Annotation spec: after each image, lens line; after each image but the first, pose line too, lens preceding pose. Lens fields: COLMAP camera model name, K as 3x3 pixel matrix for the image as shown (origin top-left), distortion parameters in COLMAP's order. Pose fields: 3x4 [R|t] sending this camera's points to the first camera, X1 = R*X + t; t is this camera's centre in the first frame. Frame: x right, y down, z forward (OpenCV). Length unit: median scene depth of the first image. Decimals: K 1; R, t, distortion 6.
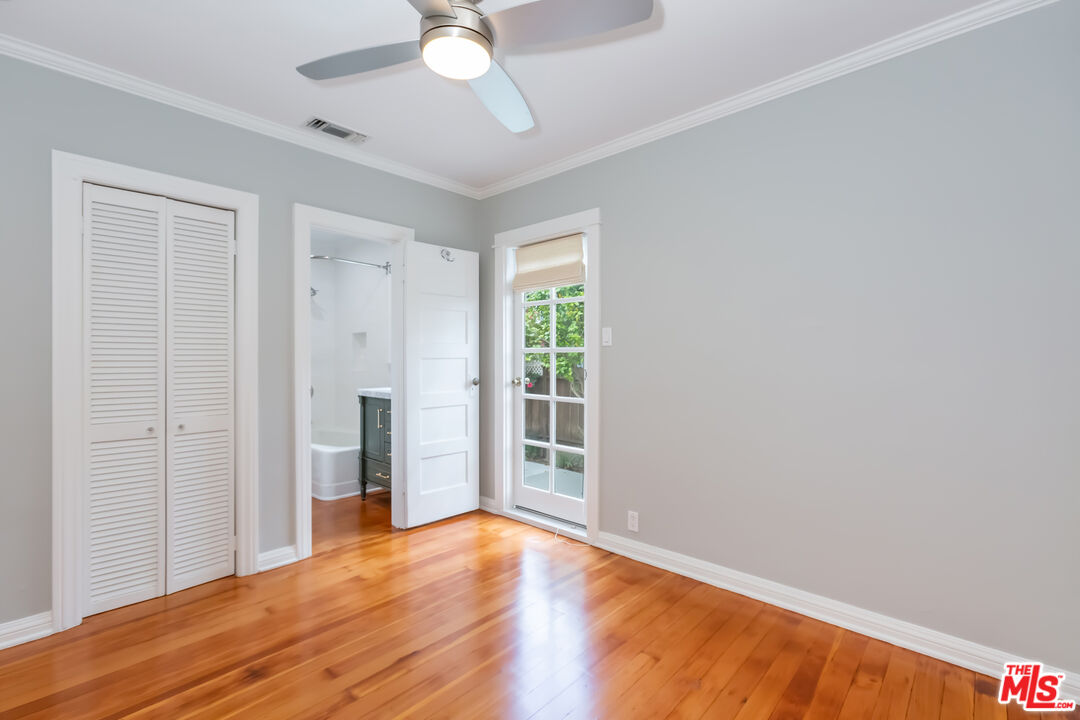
lens RADIAL K [[480.8, 0, 537.9], [0, 480.8, 355.5], [0, 0, 1]] dist [-0.019680, 0.013062]
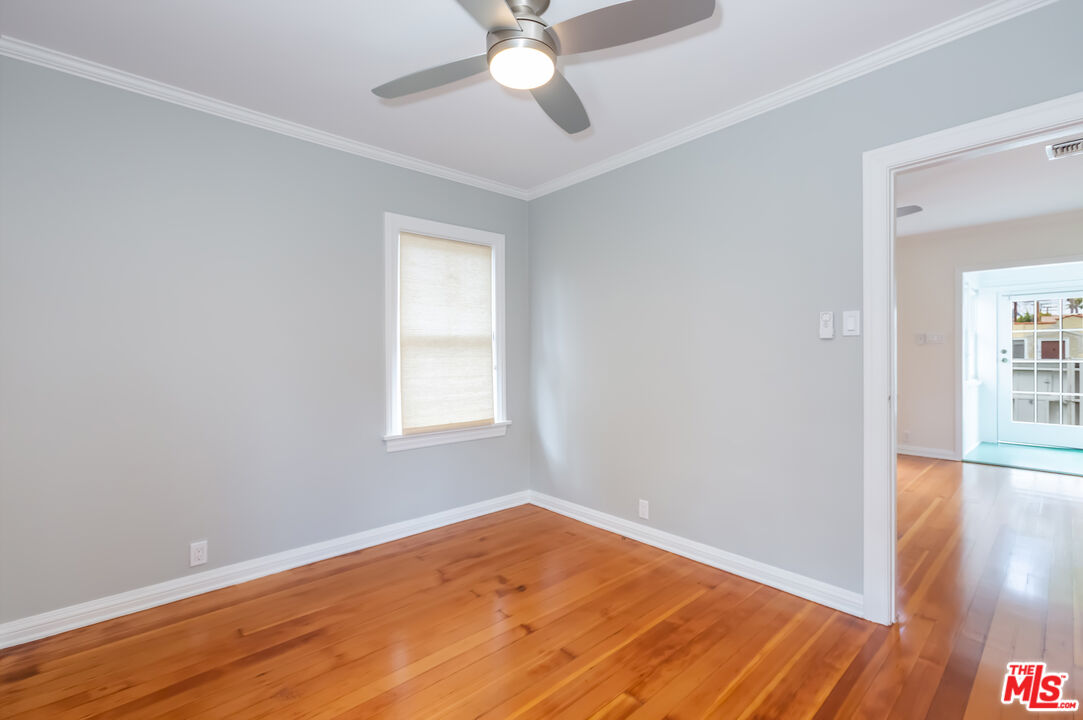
lens RADIAL K [[483.5, 0, 547.6], [0, 483.5, 355.8], [0, 0, 1]] dist [-0.019486, 0.011822]
pose [[-0.997172, -0.000508, 0.075157, -0.167174], [-0.000269, 0.999995, 0.003184, -0.002187], [-0.075158, 0.003155, -0.997167, 1.138320]]
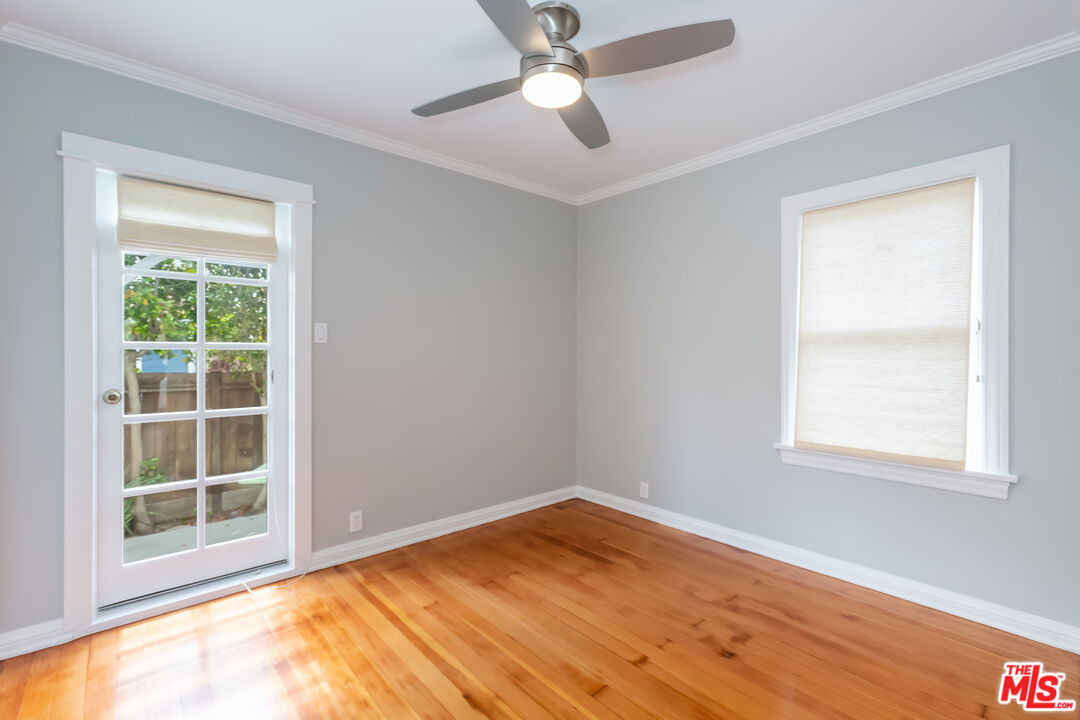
lens RADIAL K [[482.2, 0, 546.1], [0, 482.2, 355.8], [0, 0, 1]] dist [-0.019486, 0.011822]
pose [[0.092588, -0.007390, 0.995677, -0.722707], [-0.003698, 0.999963, 0.007766, -0.005570], [-0.995698, -0.004401, 0.092557, 0.502778]]
